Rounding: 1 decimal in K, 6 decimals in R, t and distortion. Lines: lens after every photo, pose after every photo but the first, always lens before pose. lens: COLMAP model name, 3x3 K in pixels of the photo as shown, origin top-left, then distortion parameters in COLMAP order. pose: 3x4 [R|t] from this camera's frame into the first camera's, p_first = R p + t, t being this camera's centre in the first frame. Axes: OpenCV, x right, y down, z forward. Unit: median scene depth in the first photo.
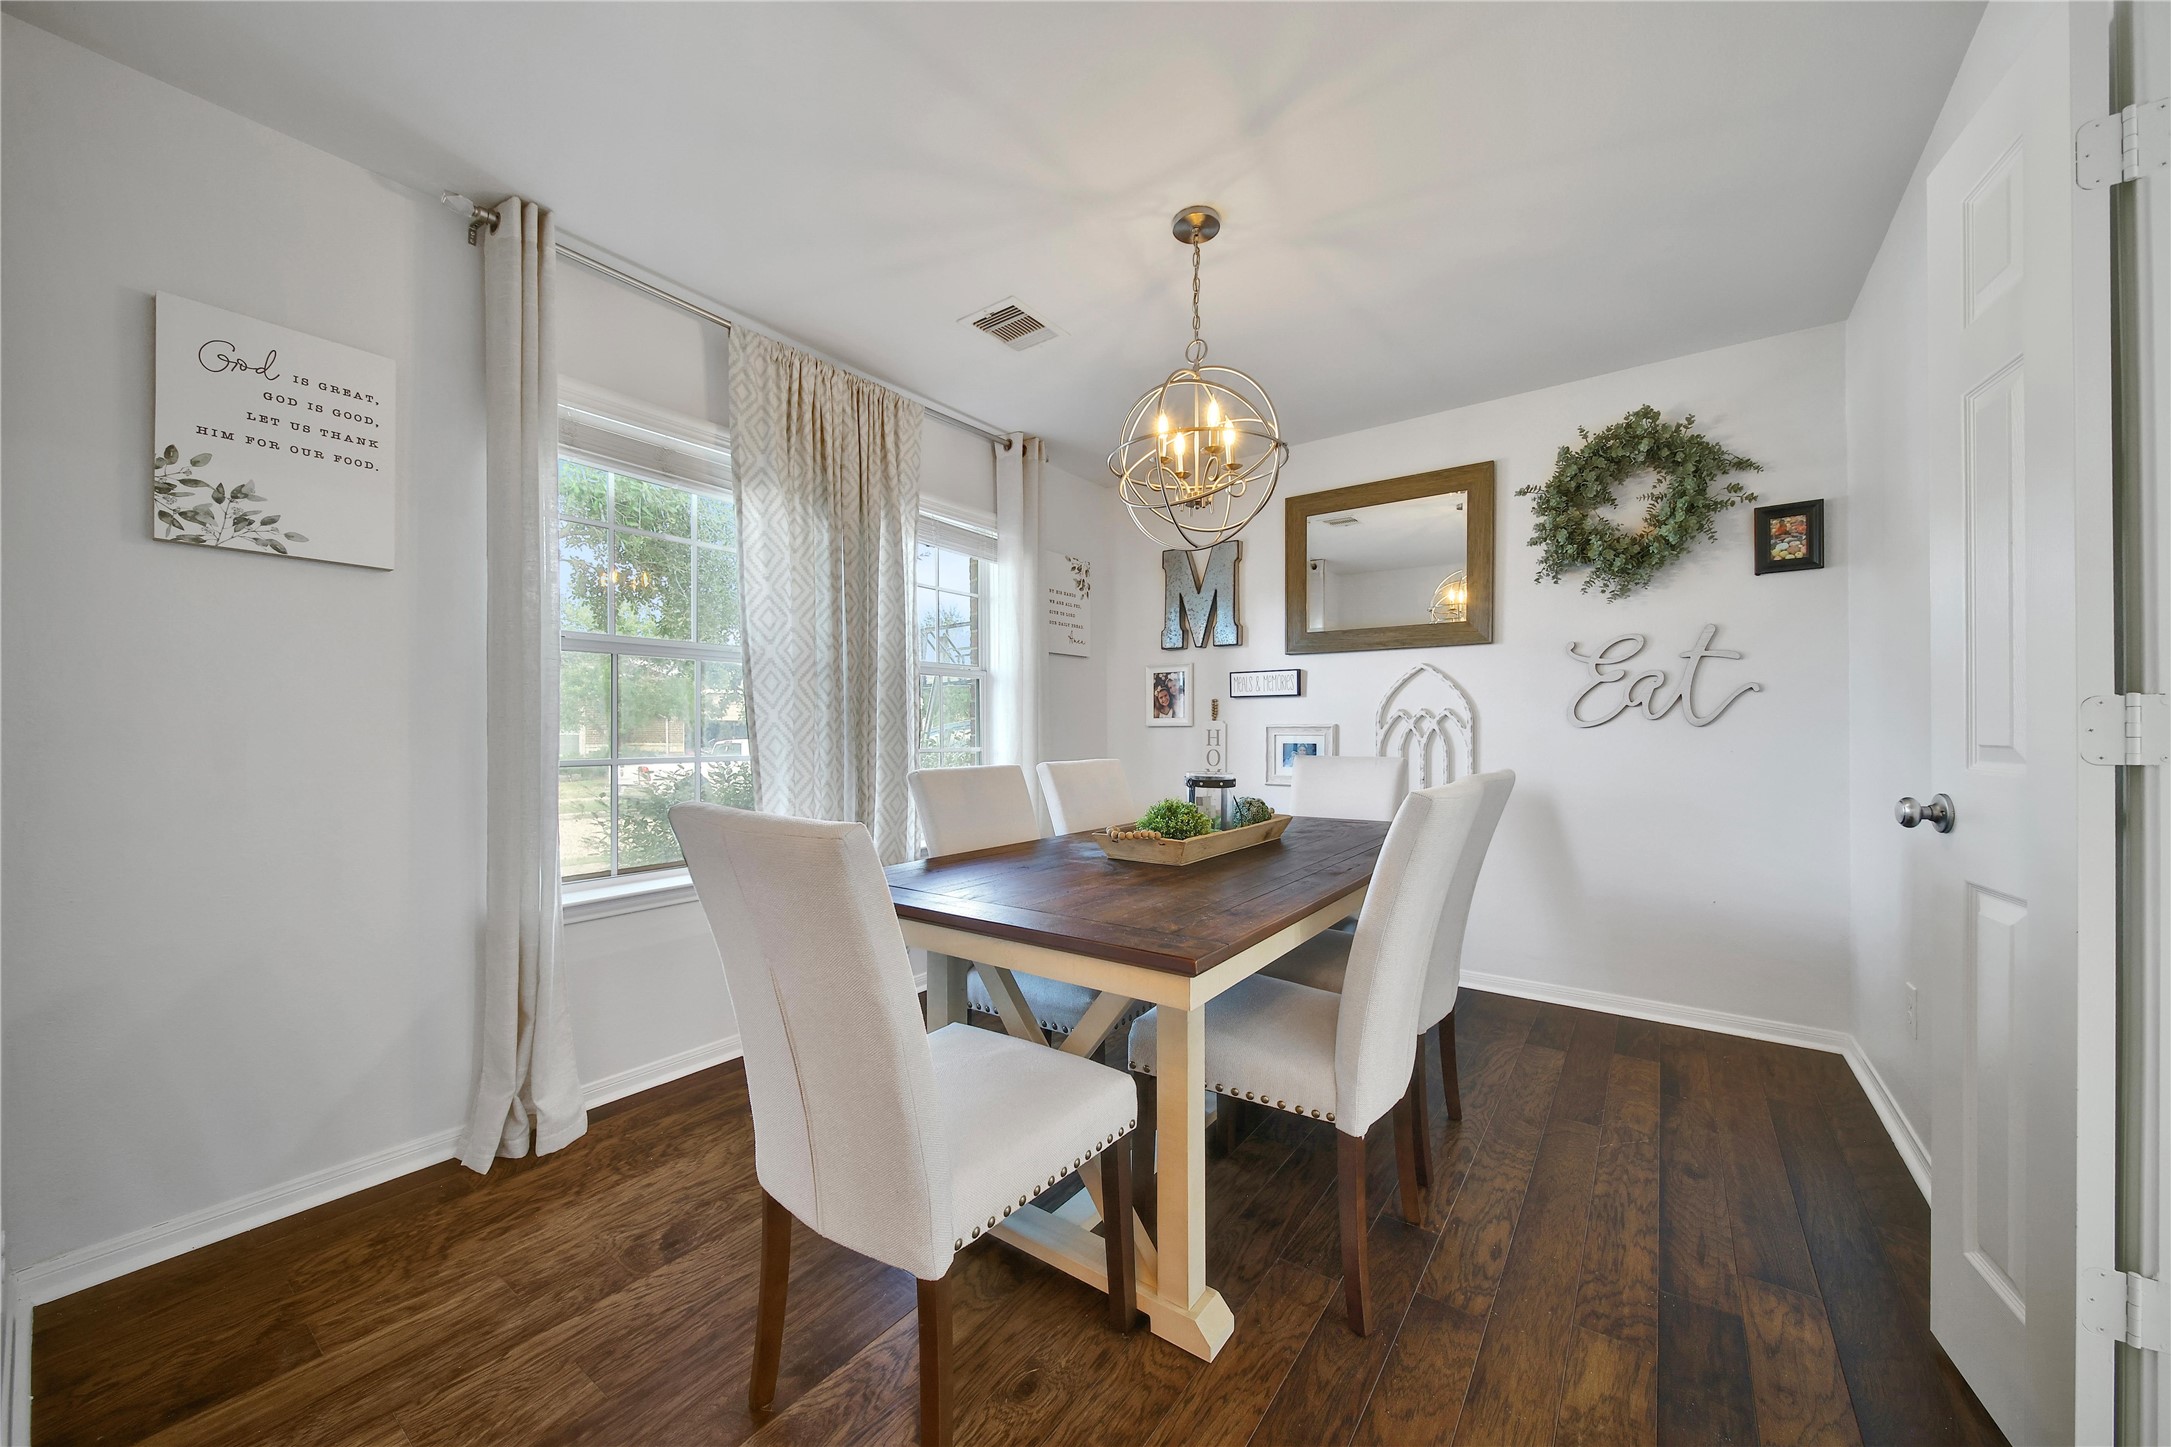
lens RADIAL K [[780.1, 0, 1087.5], [0, 780.1, 731.1], [0, 0, 1]] dist [0.002727, -0.000340]
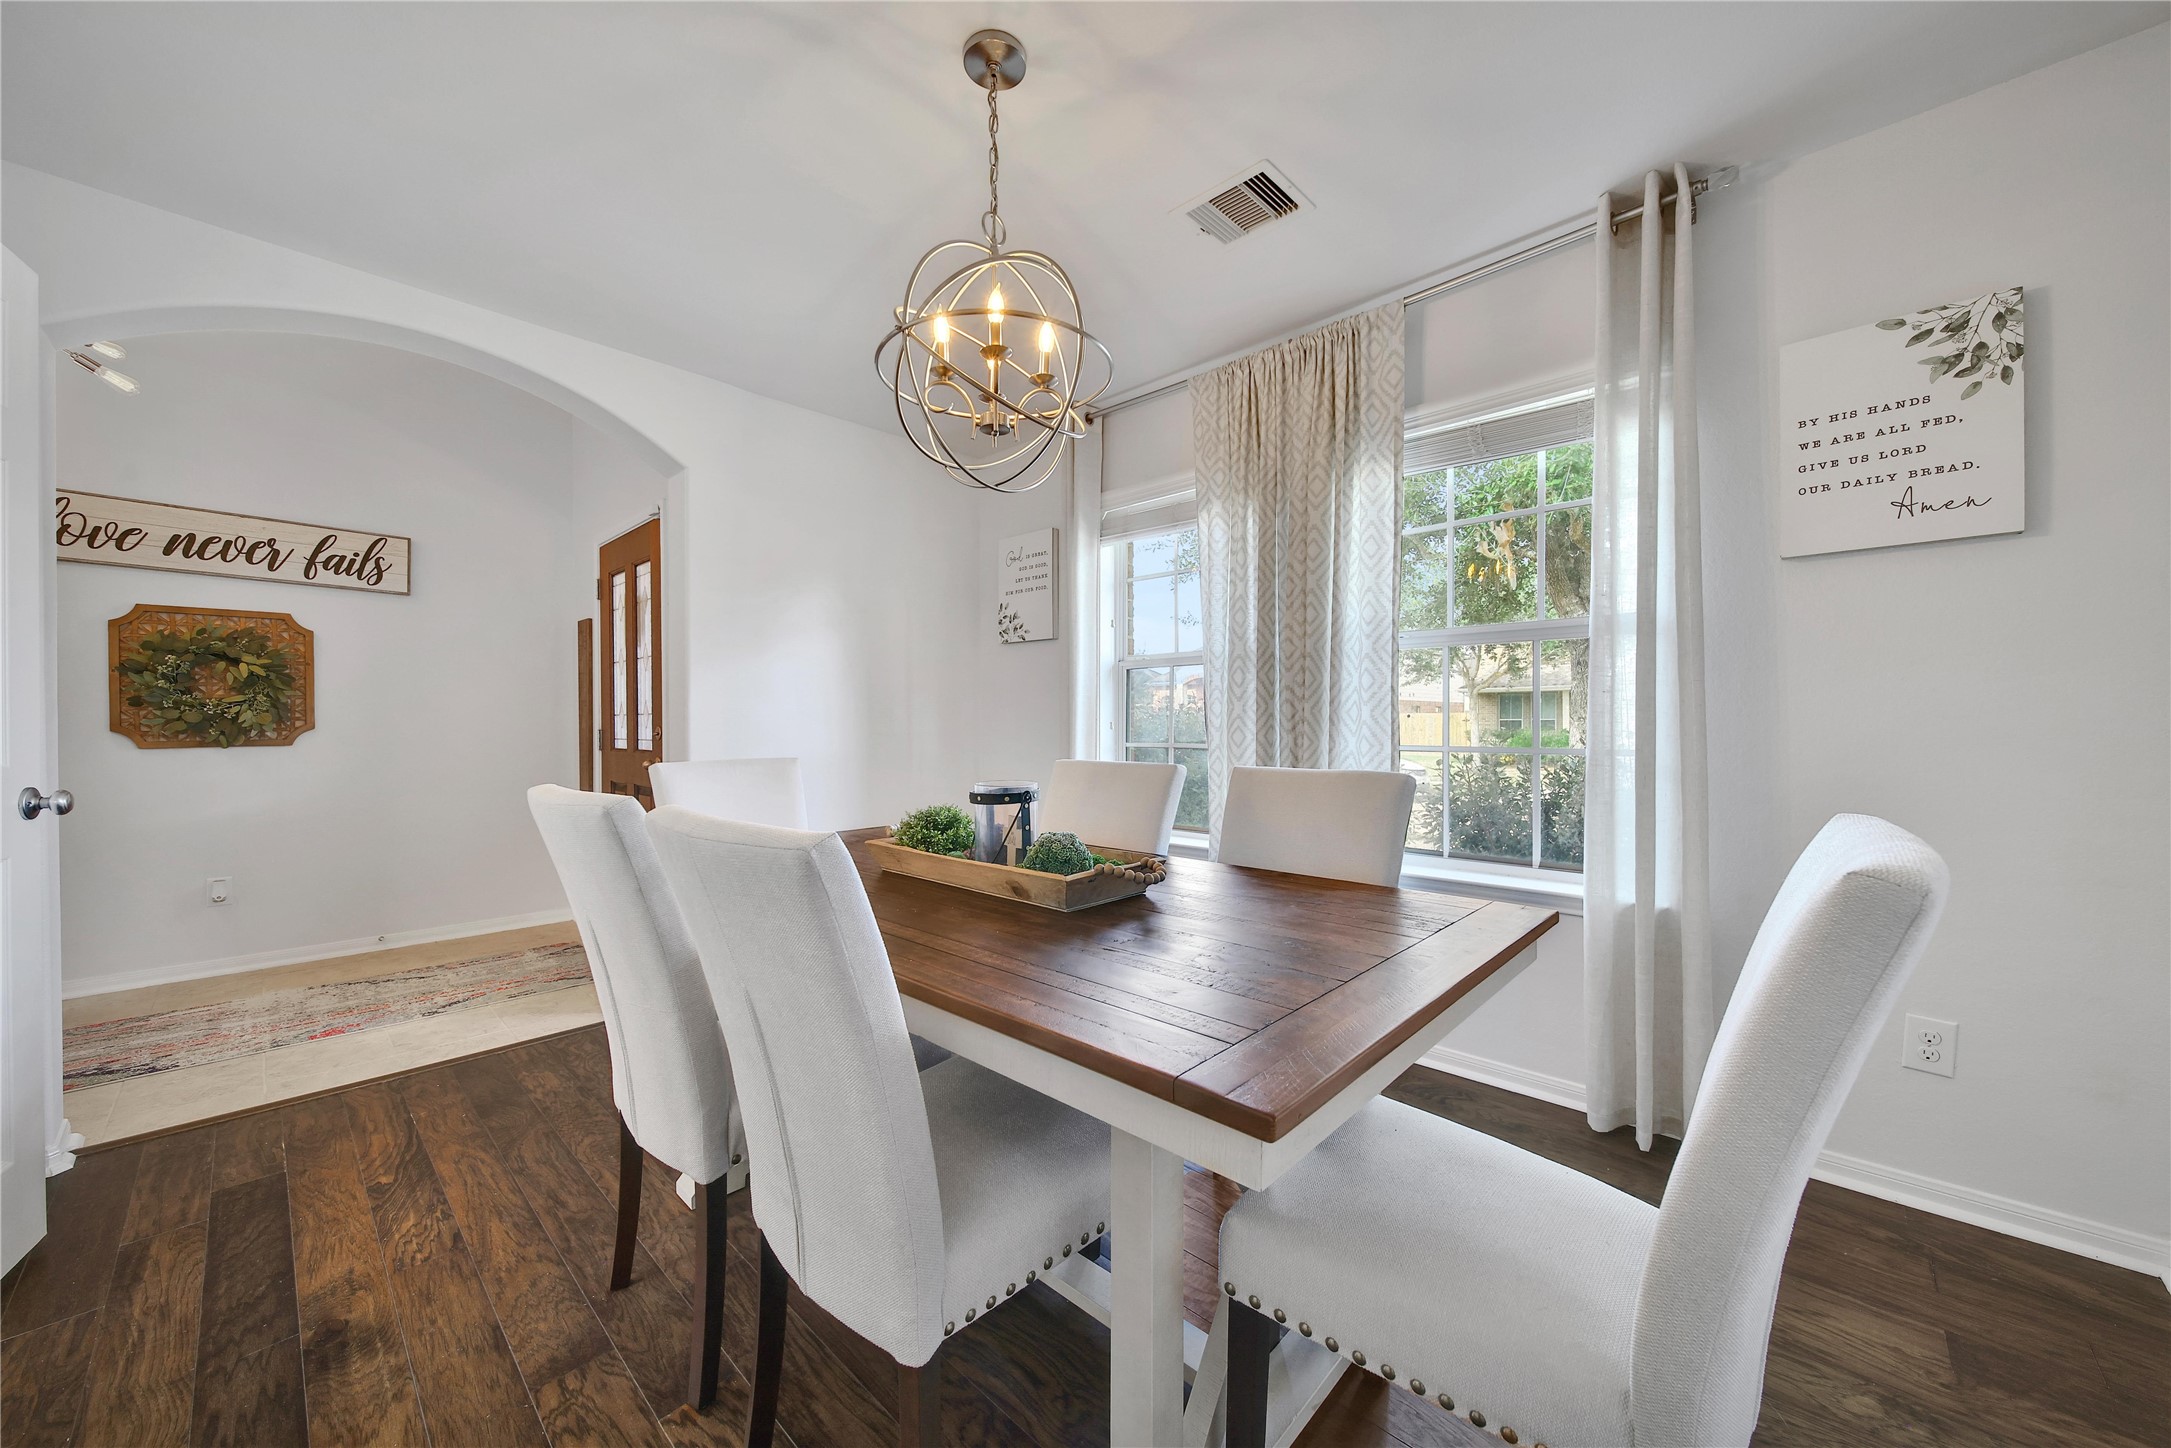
lens RADIAL K [[780.1, 0, 1087.7], [0, 780.1, 726.5], [0, 0, 1]] dist [0.002727, -0.000340]
pose [[-0.115414, 0.009851, -0.993269, 1.150640], [0.005517, 0.999942, 0.009276, -0.010741], [0.993302, -0.004409, -0.115461, 1.518352]]
